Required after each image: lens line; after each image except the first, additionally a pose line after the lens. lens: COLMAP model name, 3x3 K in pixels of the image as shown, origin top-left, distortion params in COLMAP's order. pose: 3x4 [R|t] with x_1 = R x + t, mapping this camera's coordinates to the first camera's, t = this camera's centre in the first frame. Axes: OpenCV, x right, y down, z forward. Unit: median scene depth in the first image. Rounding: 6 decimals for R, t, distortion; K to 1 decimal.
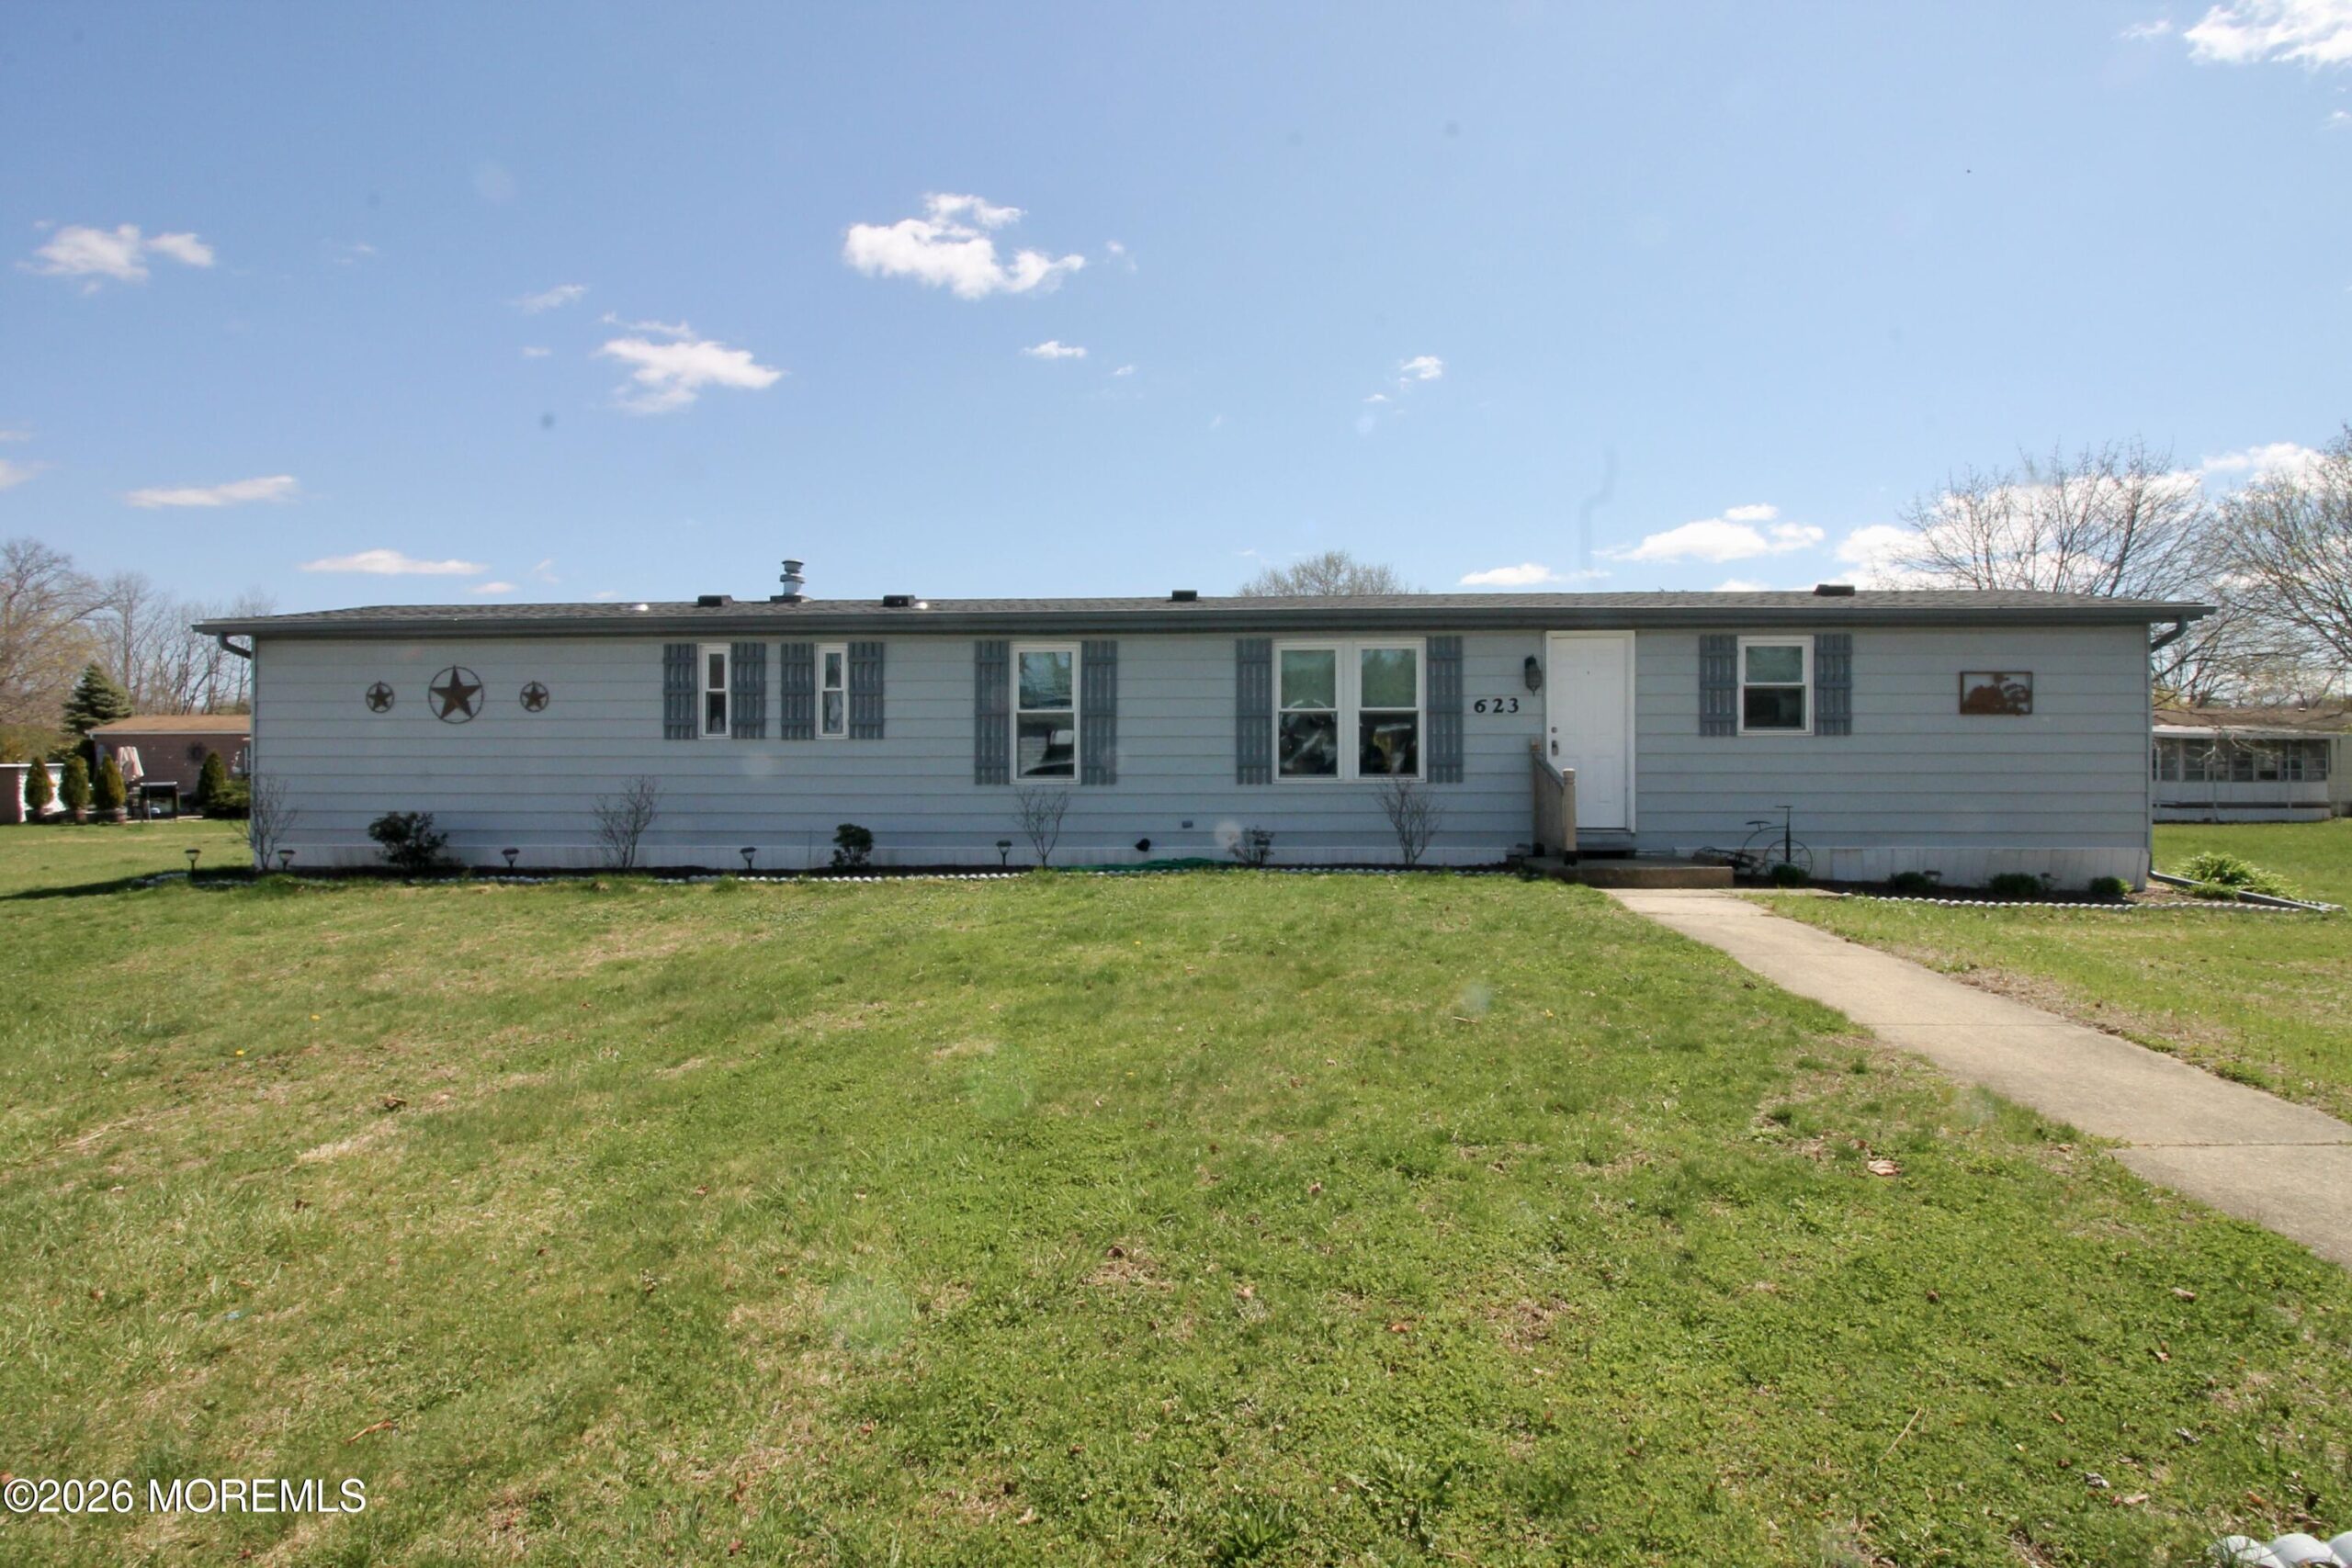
lens RADIAL K [[1097.5, 0, 1182.0], [0, 1097.5, 753.9], [0, 0, 1]] dist [0.002397, -0.014371]
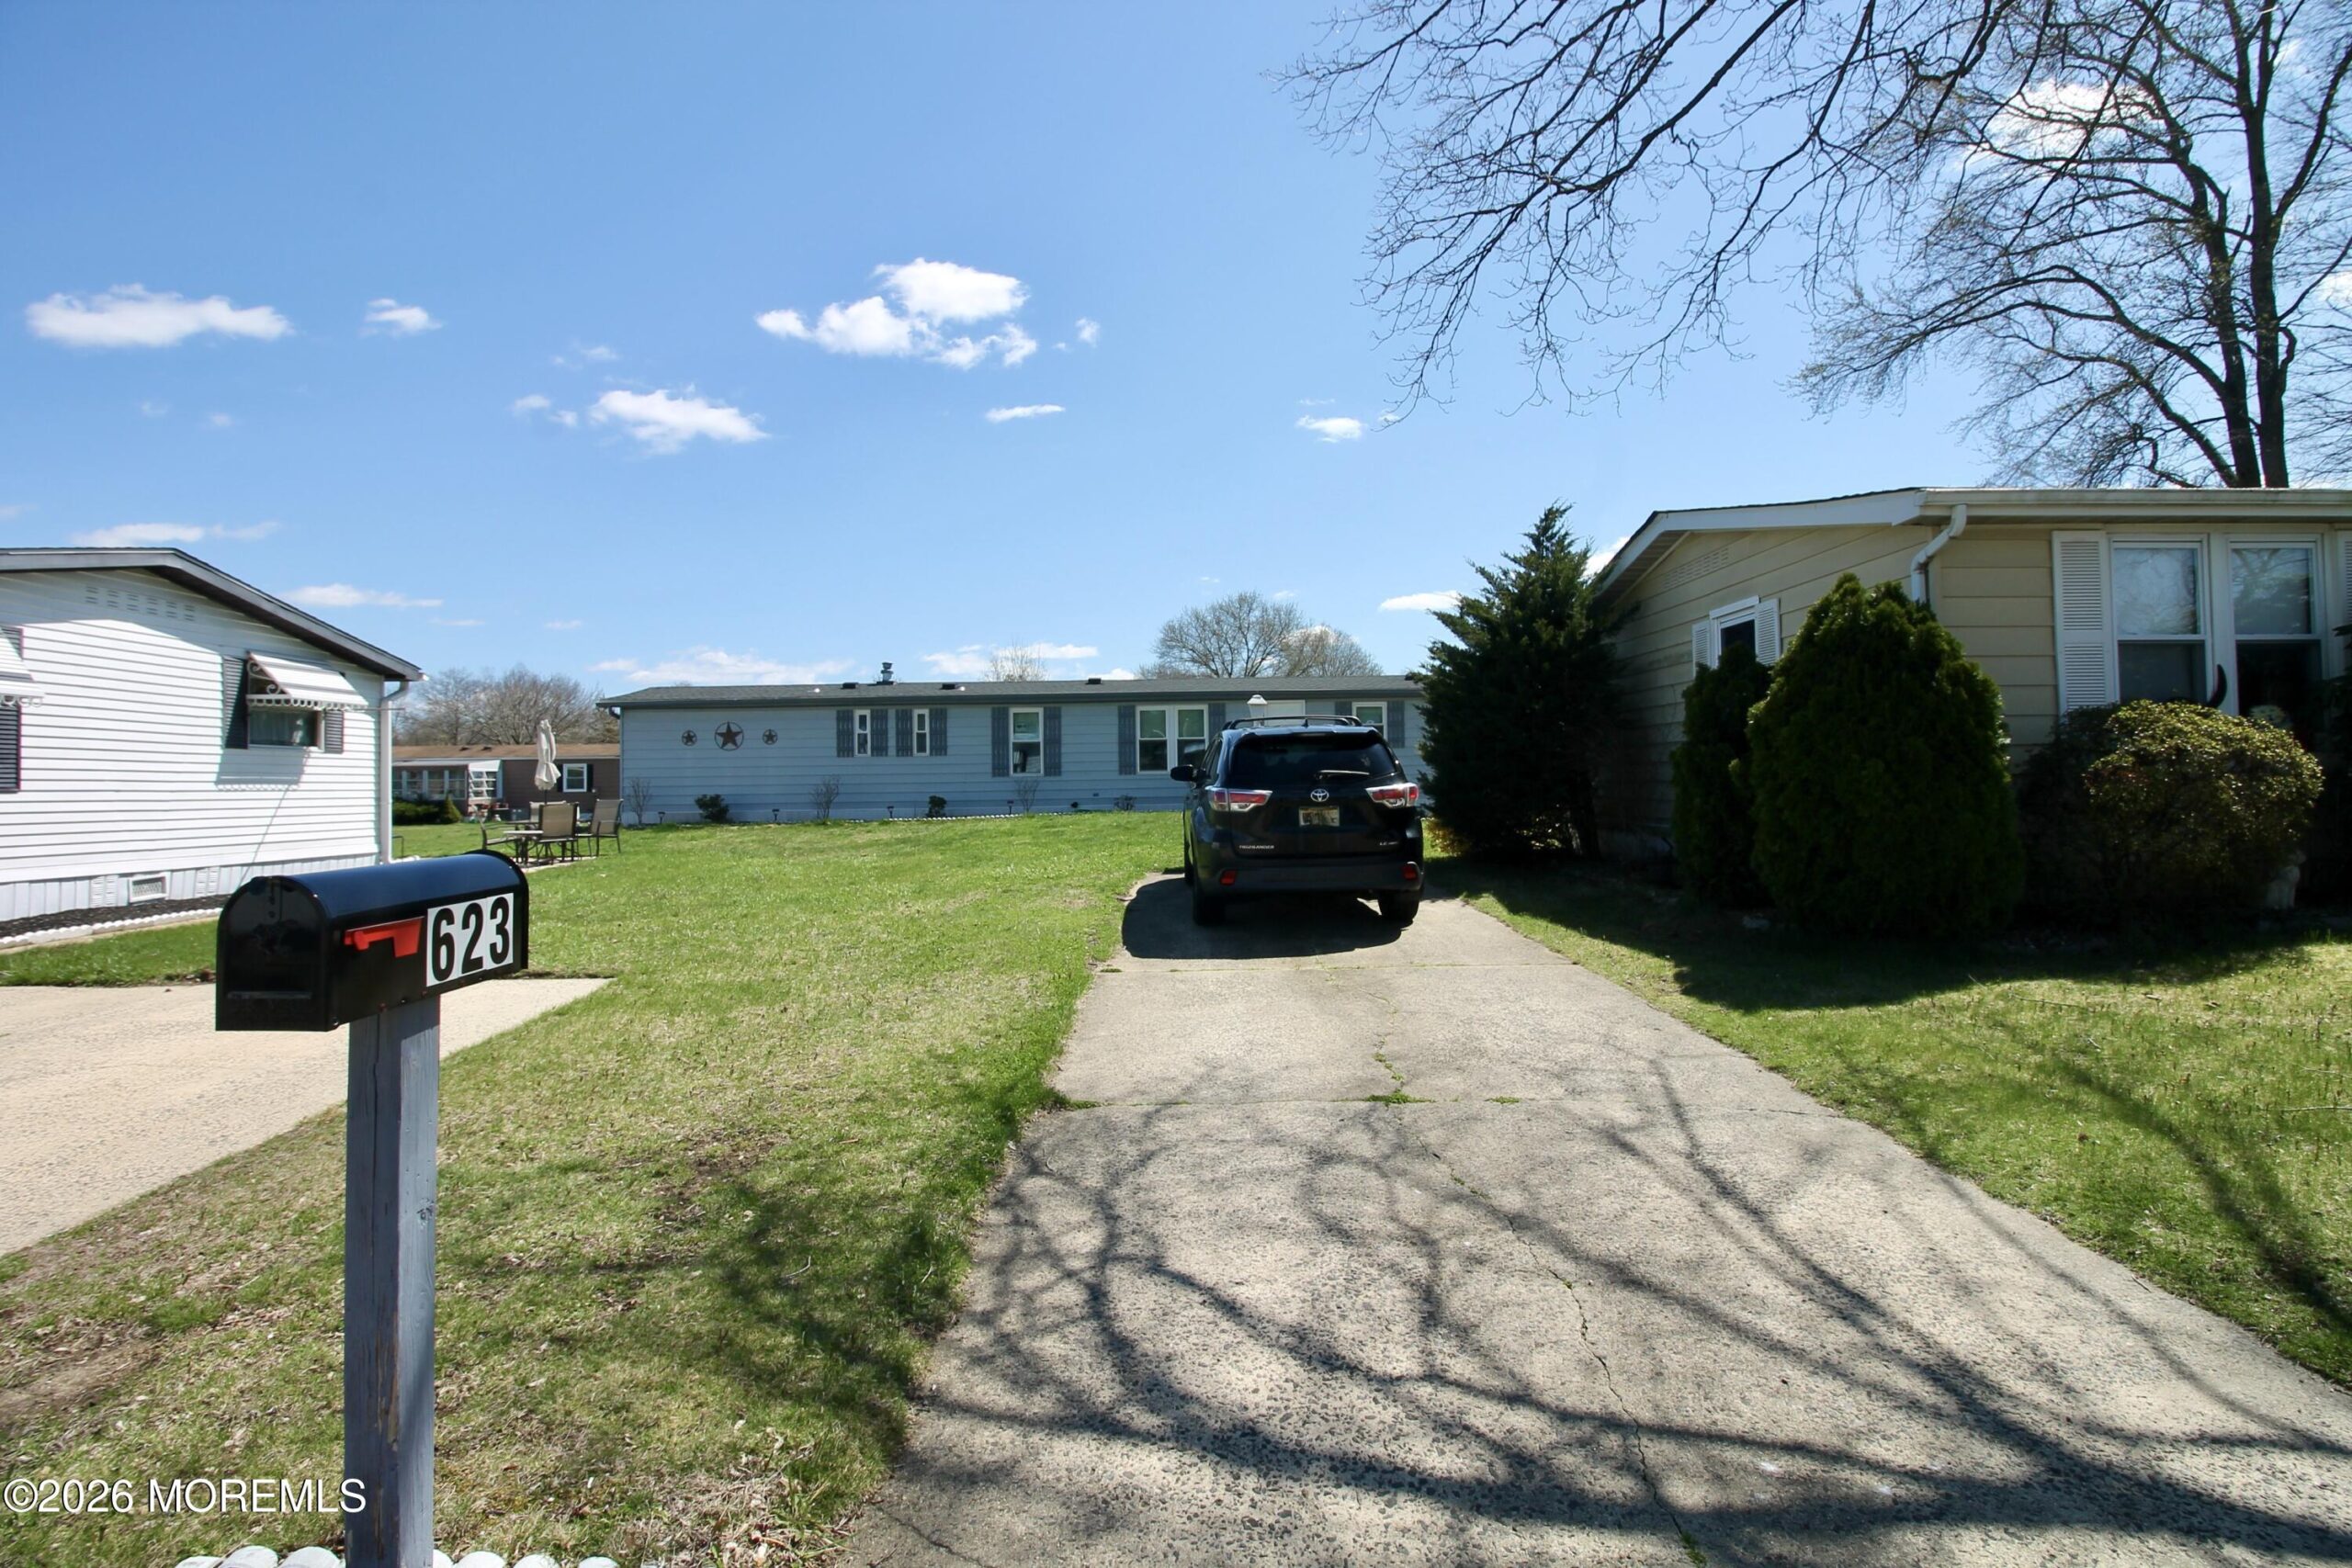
lens RADIAL K [[1097.5, 0, 1182.0], [0, 1097.5, 753.9], [0, 0, 1]] dist [0.002397, -0.014371]
pose [[0.998987, -0.013476, 0.042928, 0.077024], [0.013924, 0.999852, -0.010140, 0.010260], [-0.042785, 0.010727, 0.999027, -1.054626]]
